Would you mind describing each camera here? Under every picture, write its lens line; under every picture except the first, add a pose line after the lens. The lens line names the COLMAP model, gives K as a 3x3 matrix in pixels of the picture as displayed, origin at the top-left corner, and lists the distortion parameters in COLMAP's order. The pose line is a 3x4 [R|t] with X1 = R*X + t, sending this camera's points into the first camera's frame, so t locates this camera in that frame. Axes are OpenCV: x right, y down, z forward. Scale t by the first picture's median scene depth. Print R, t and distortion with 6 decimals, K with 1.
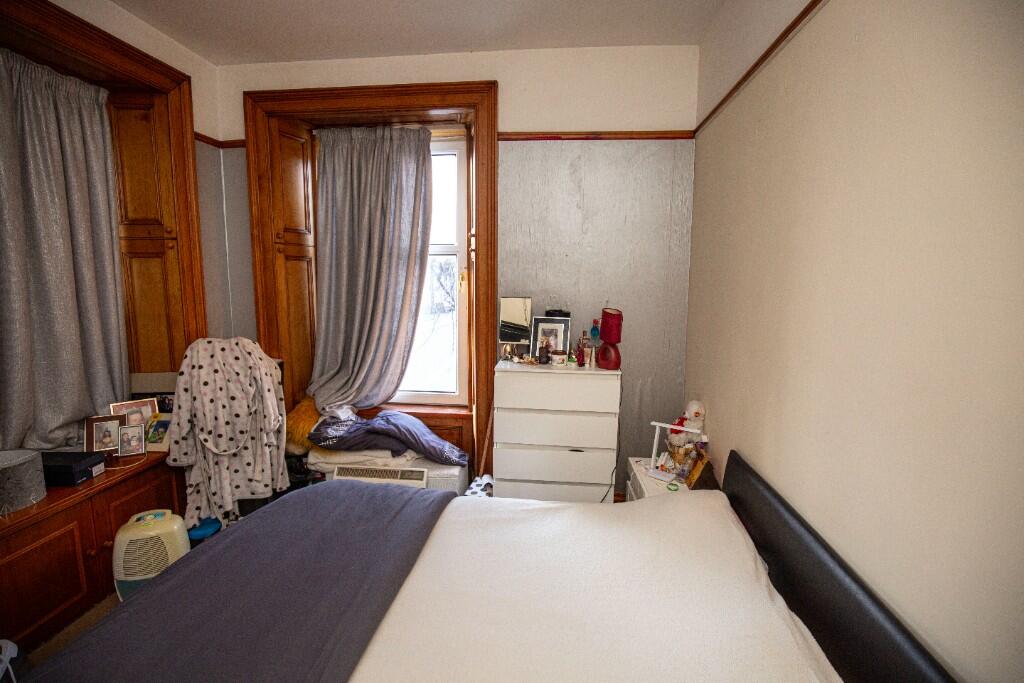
lens RADIAL K [[484.3, 0, 524.6], [0, 484.3, 344.4], [0, 0, 1]] dist [-0.001979, 0.022508]
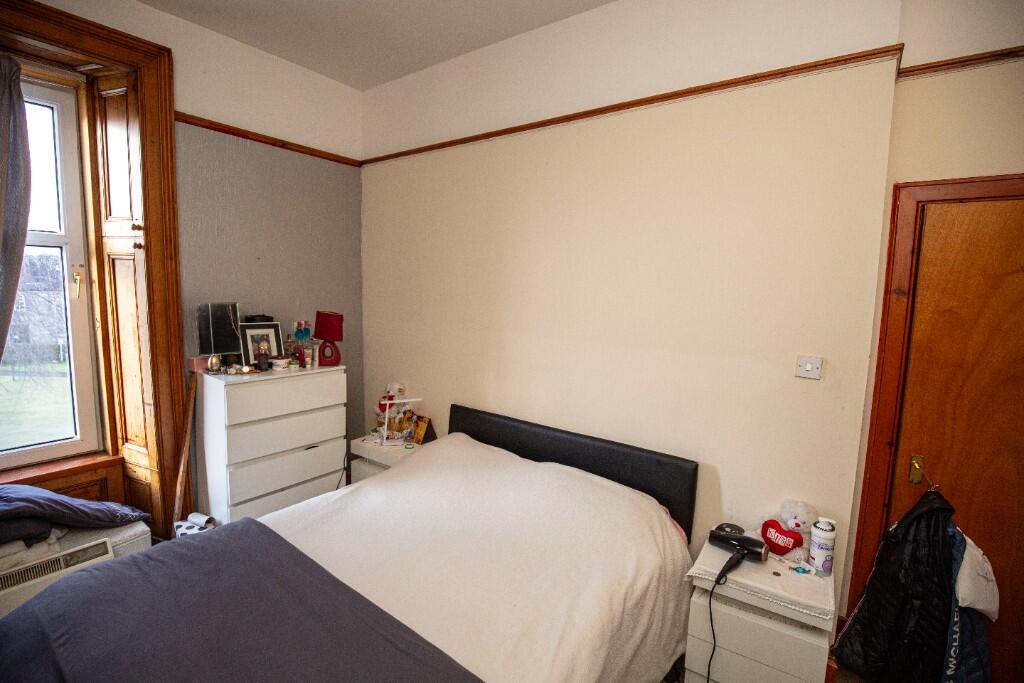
lens RADIAL K [[484.3, 0, 524.6], [0, 484.3, 344.4], [0, 0, 1]] dist [-0.001979, 0.022508]
pose [[0.517002, -0.105134, 0.849503, -0.511350], [0.105170, 0.992711, 0.058851, -0.014880], [-0.849499, 0.058916, 0.524291, 0.046594]]
